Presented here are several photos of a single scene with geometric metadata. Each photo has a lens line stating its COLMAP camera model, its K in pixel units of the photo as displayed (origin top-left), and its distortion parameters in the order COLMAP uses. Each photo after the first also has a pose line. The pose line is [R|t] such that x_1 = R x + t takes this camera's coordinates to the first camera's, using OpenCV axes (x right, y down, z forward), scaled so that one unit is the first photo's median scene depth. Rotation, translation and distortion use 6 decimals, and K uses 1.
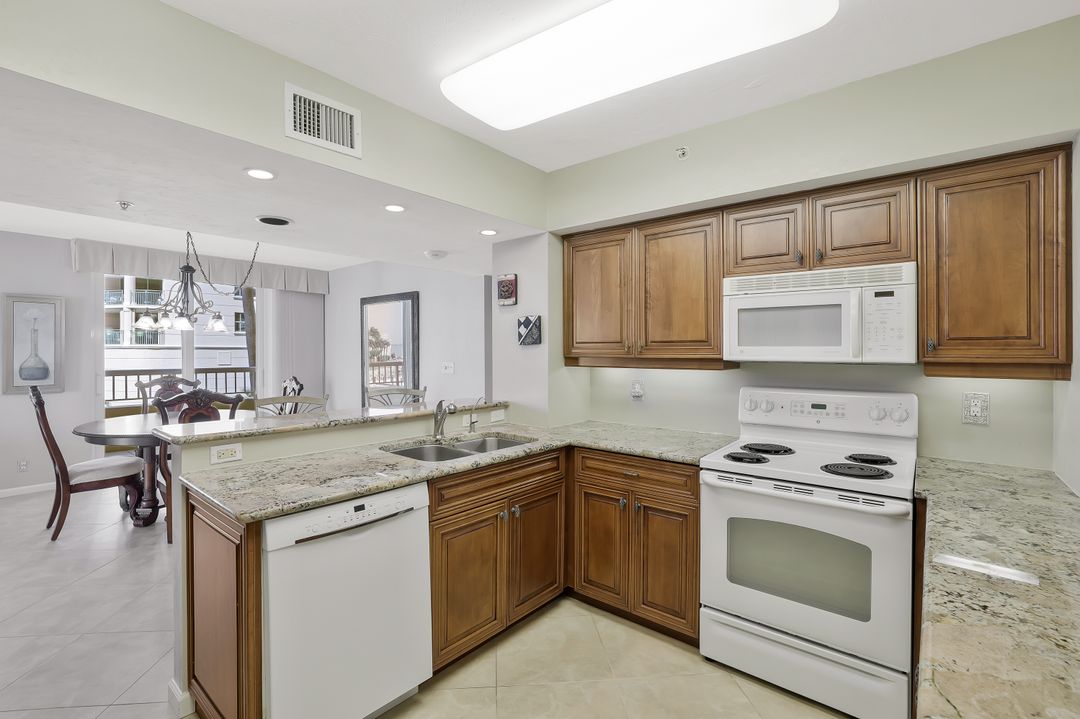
lens RADIAL K [[498.1, 0, 534.7], [0, 498.1, 353.7], [0, 0, 1]] dist [-0.001023, 0.000448]
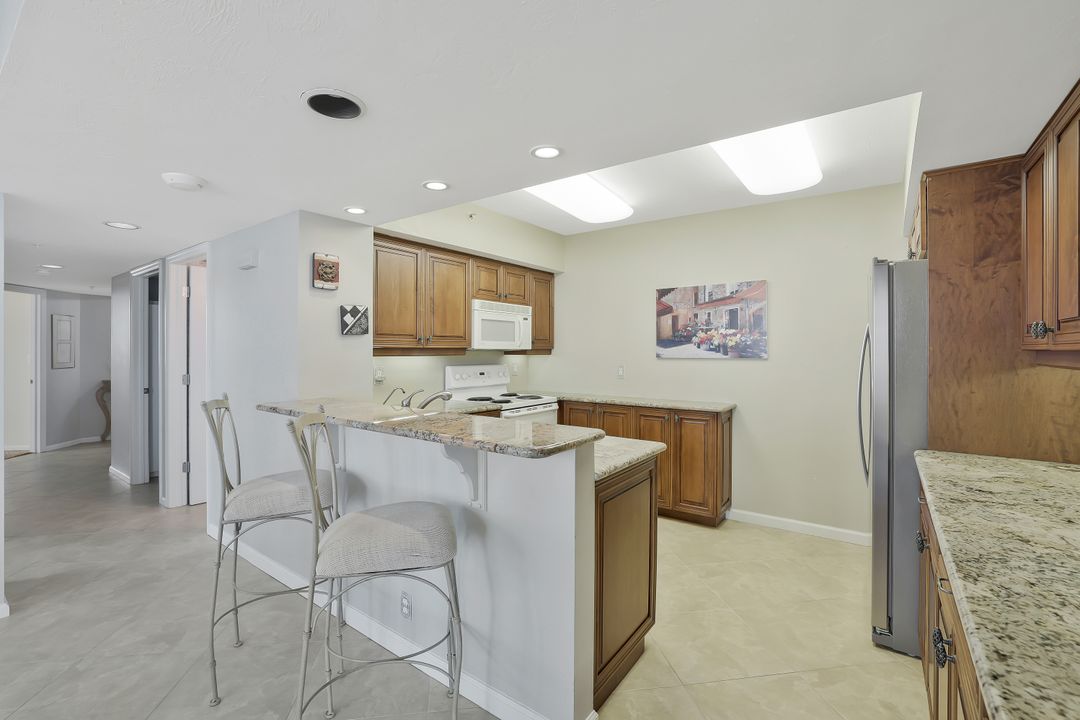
lens RADIAL K [[498.1, 0, 534.7], [0, 498.1, 354.2], [0, 0, 1]] dist [-0.001023, 0.000448]
pose [[-0.049065, -0.008129, 0.998762, -1.242642], [0.002671, 0.999962, 0.008270, 0.016866], [-0.998792, 0.003073, -0.049042, 0.853450]]
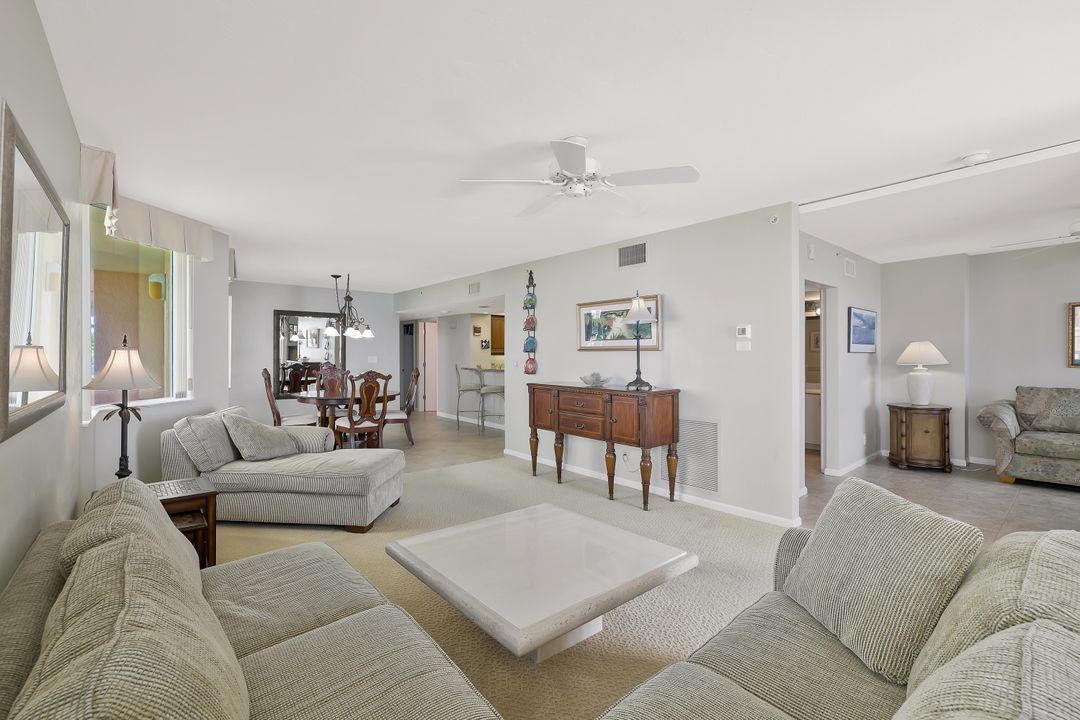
lens RADIAL K [[469.5, 0, 540.0], [0, 469.5, 360.0], [0, 0, 1]] dist [-0.000186, 0.000069]
pose [[0.156208, -0.013496, 0.987632, -3.596822], [0.004908, 0.999905, 0.012887, 0.022195], [-0.987712, 0.002834, 0.156259, 0.229643]]
